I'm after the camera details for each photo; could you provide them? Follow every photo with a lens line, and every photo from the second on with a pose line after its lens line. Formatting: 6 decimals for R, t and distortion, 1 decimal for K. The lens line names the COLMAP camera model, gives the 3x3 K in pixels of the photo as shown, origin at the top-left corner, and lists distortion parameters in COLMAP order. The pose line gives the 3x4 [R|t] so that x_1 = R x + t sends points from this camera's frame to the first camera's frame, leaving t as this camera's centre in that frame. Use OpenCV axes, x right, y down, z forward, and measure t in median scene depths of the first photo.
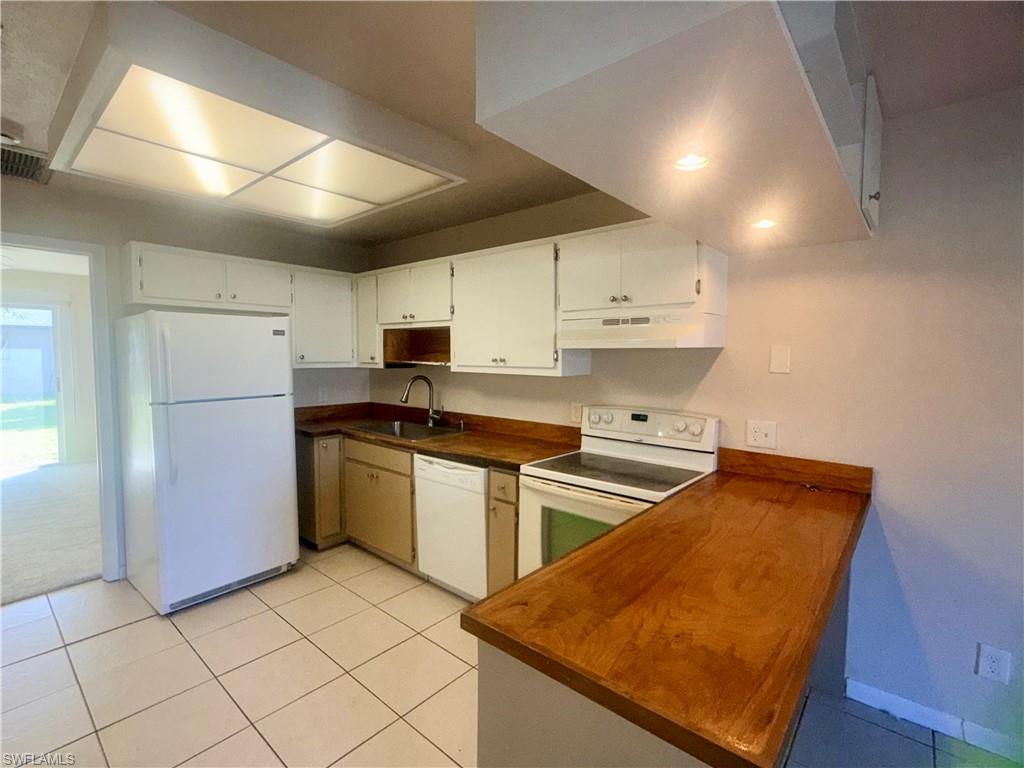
lens RADIAL K [[472.6, 0, 513.0], [0, 472.6, 381.9], [0, 0, 1]] dist [0.001491, -0.000266]
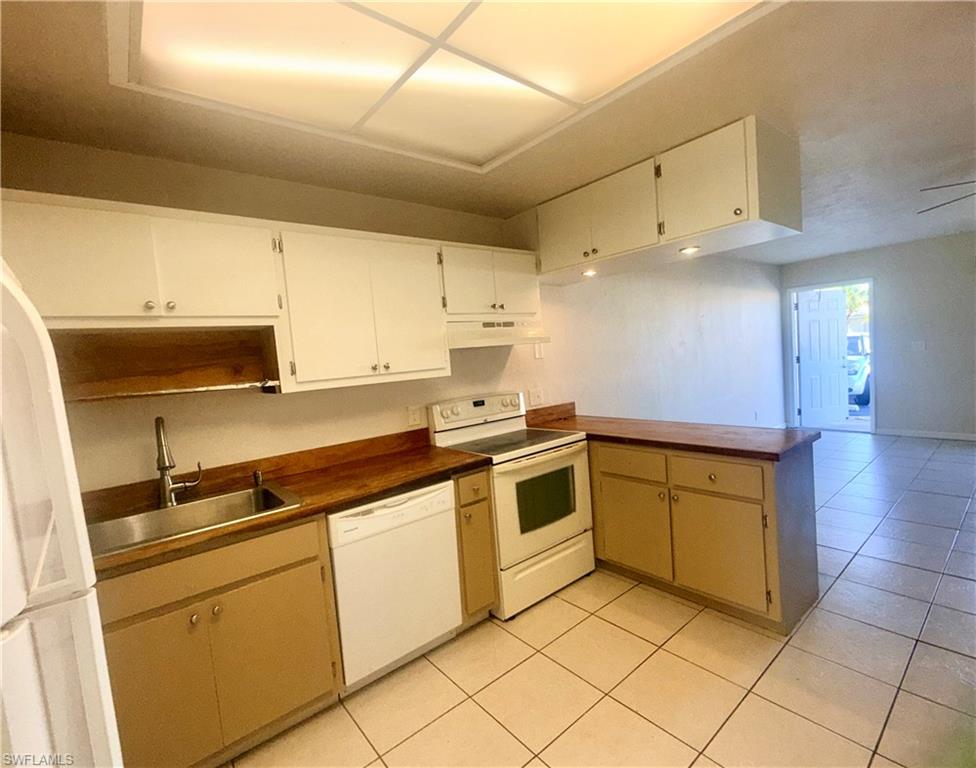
lens RADIAL K [[457.5, 0, 511.4], [0, 457.5, 384.0], [0, 0, 1]] dist [-0.001695, -0.000163]
pose [[0.146368, -0.085571, 0.985522, -0.844170], [0.136118, 0.988517, 0.065615, -0.039474], [-0.979821, 0.124543, 0.156335, 0.680786]]
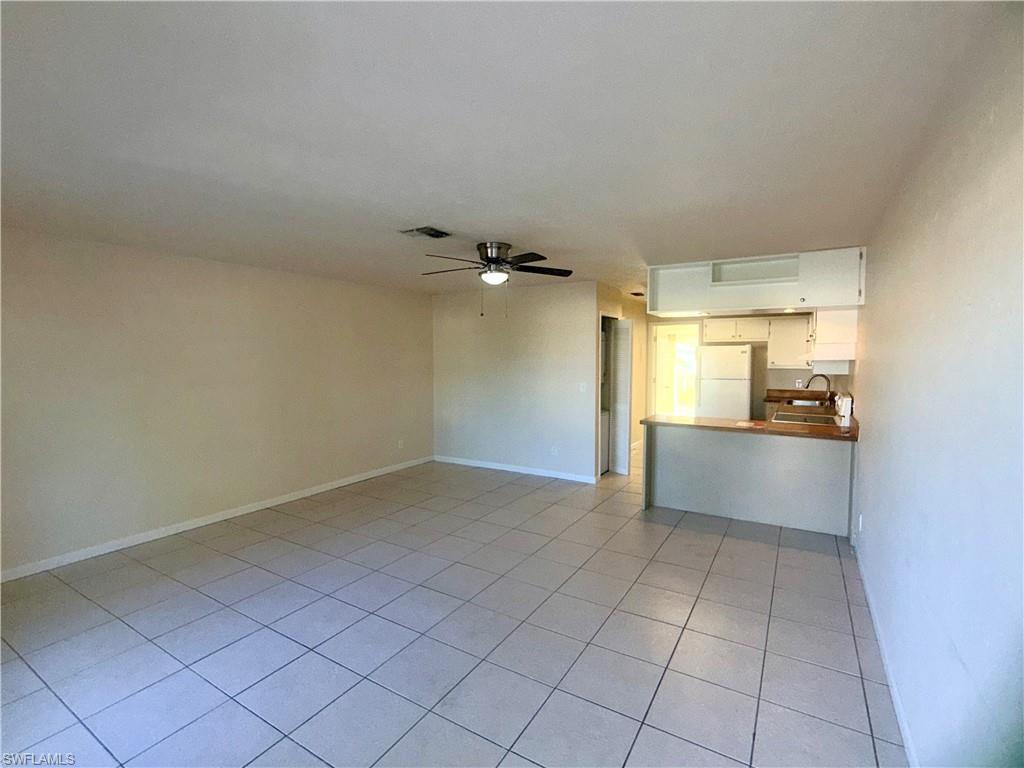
lens RADIAL K [[472.6, 0, 513.0], [0, 472.6, 381.9], [0, 0, 1]] dist [0.001491, -0.000266]
pose [[0.161261, 0.048450, -0.985722, 1.731235], [-0.057595, 0.997554, 0.039609, 0.014218], [0.985230, 0.050385, 0.163657, -0.502608]]
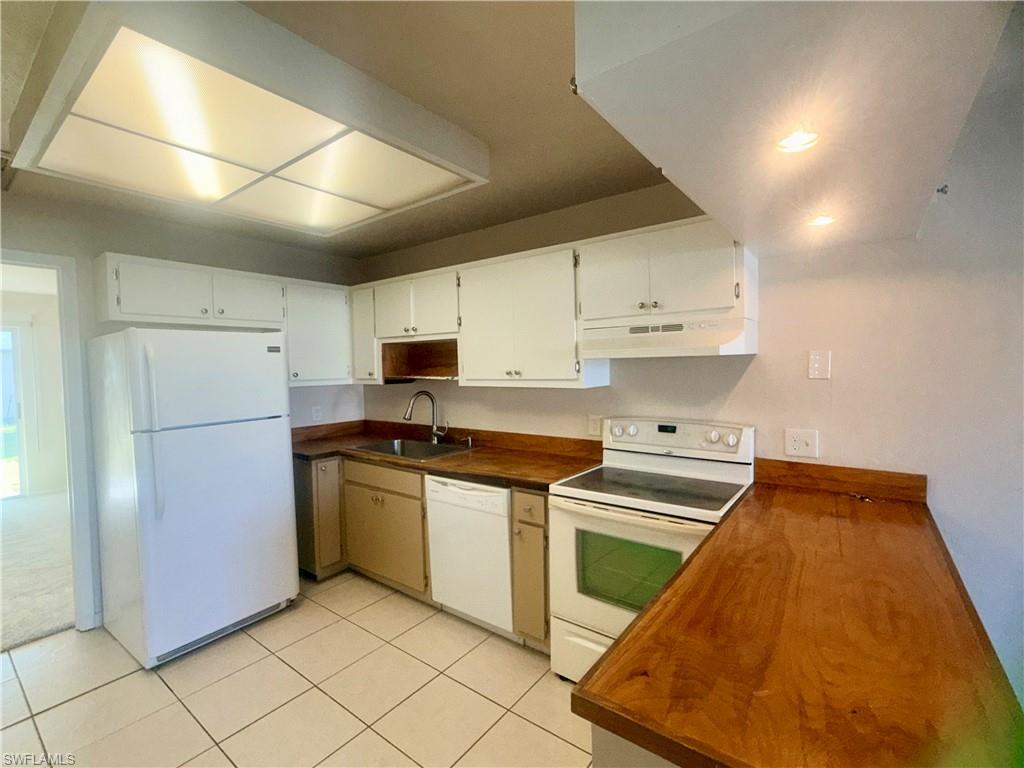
lens RADIAL K [[457.8, 0, 513.2], [0, 457.8, 382.4], [0, 0, 1]] dist [0.000324, 0.000407]
pose [[0.997832, -0.027059, 0.059985, -0.090809], [0.028394, 0.999365, -0.021512, -0.007328], [-0.059365, 0.023169, 0.997967, 0.085405]]
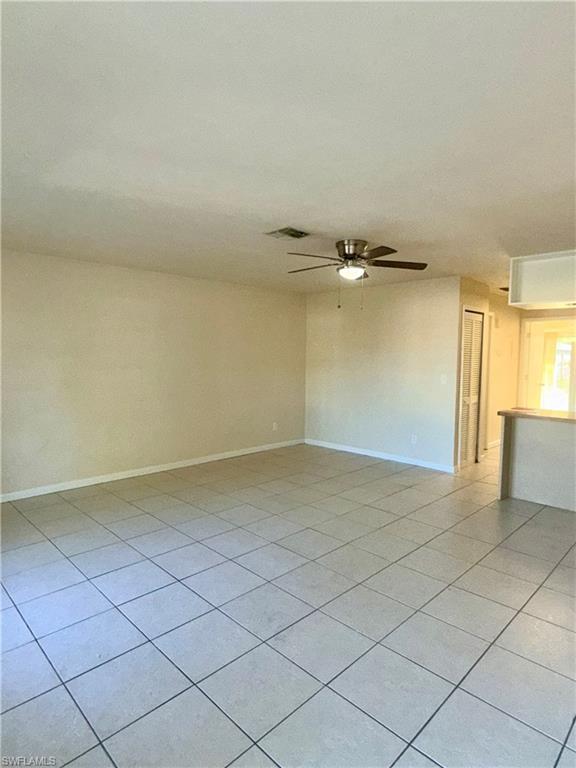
lens RADIAL K [[433.6, 0, 288.0], [0, 433.6, 384.0], [0, 0, 1]] dist [-0.002952, 0.002034]
pose [[-0.077357, 0.060263, -0.995181, 1.755725], [-0.071039, 0.995301, 0.065793, 0.044526], [0.994469, 0.075786, -0.072712, -0.418152]]
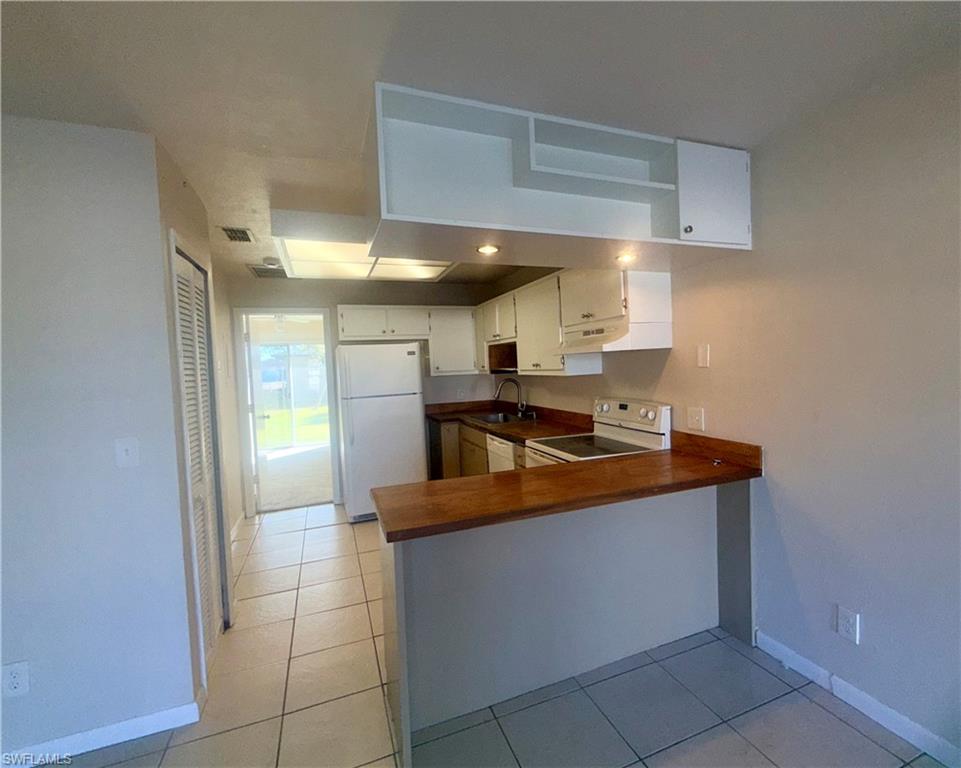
lens RADIAL K [[455.9, 0, 515.9], [0, 455.9, 383.2], [0, 0, 1]] dist [0.000265, -0.000026]
pose [[0.893043, -0.022908, -0.449388, 0.524882], [0.019544, 0.999735, -0.012125, 0.021010], [0.449547, 0.002046, 0.893254, -0.193204]]
